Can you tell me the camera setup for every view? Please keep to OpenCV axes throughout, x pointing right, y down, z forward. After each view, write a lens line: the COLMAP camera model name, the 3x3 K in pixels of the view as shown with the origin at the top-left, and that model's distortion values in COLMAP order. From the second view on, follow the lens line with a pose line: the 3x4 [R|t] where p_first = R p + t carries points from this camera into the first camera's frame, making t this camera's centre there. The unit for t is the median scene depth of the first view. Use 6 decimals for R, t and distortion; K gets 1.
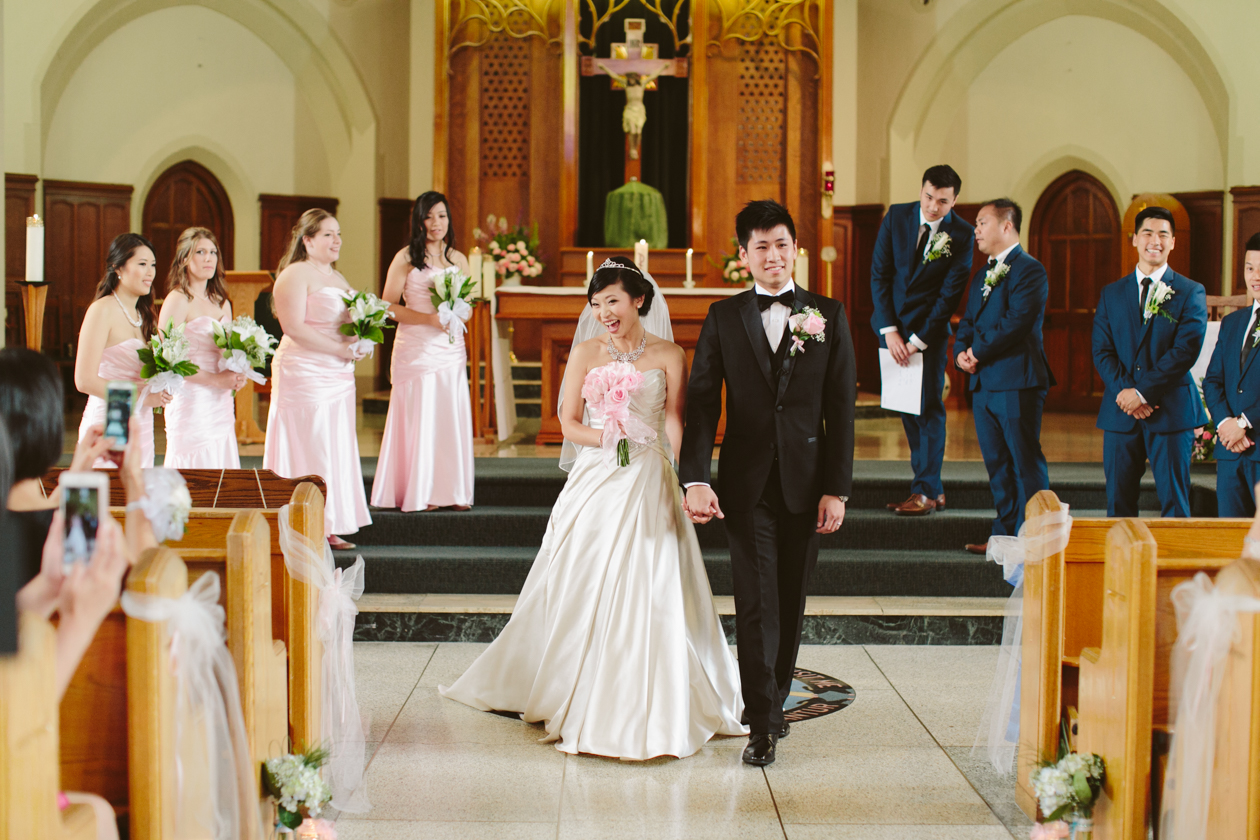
lens RADIAL K [[1687.3, 0, 631.0], [0, 1687.3, 391.2], [0, 0, 1]] dist [-0.126164, 0.023849]
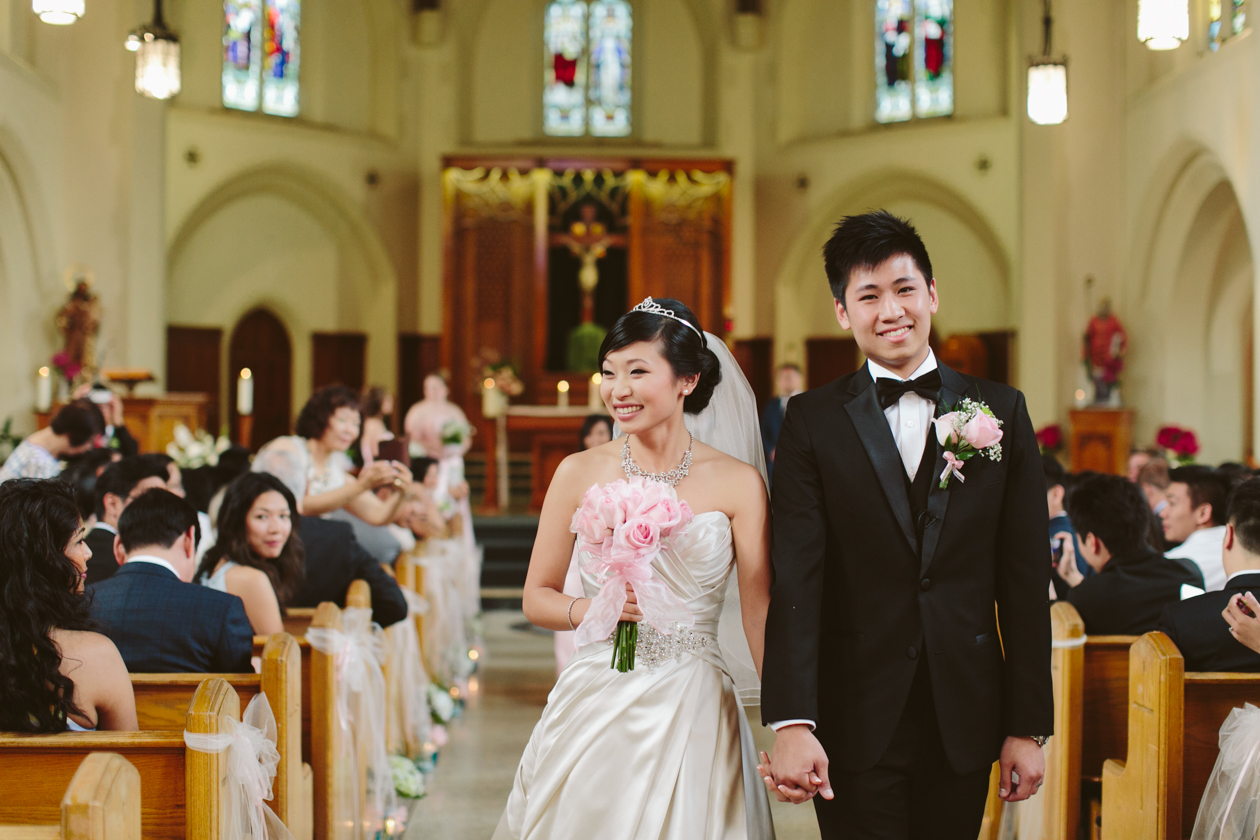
lens RADIAL K [[1472.1, 0, 628.1], [0, 1472.1, 464.6], [0, 0, 1]] dist [-0.140319, 0.001088]
pose [[0.999475, -0.004990, 0.032014, -0.004638], [0.005194, 0.999967, -0.006271, -0.001863], [-0.031981, 0.006434, 0.999468, -0.194262]]
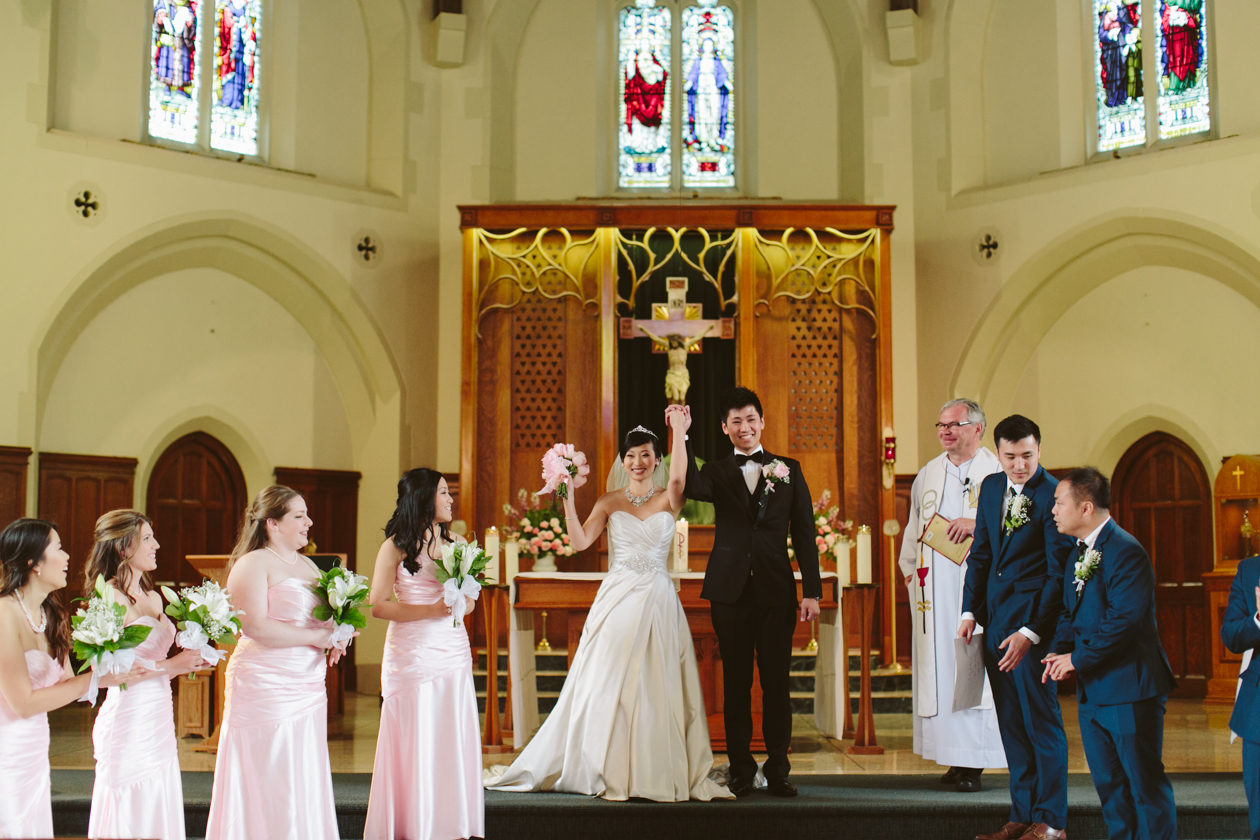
lens RADIAL K [[1756.0, 0, 630.0], [0, 1756.0, 420.0], [0, 0, 1]] dist [-0.133867, 0.063650]
pose [[0.999484, -0.011081, -0.030158, 0.004712], [0.006744, 0.990088, -0.140284, -0.006781], [0.031413, 0.140008, 0.989652, 0.044732]]
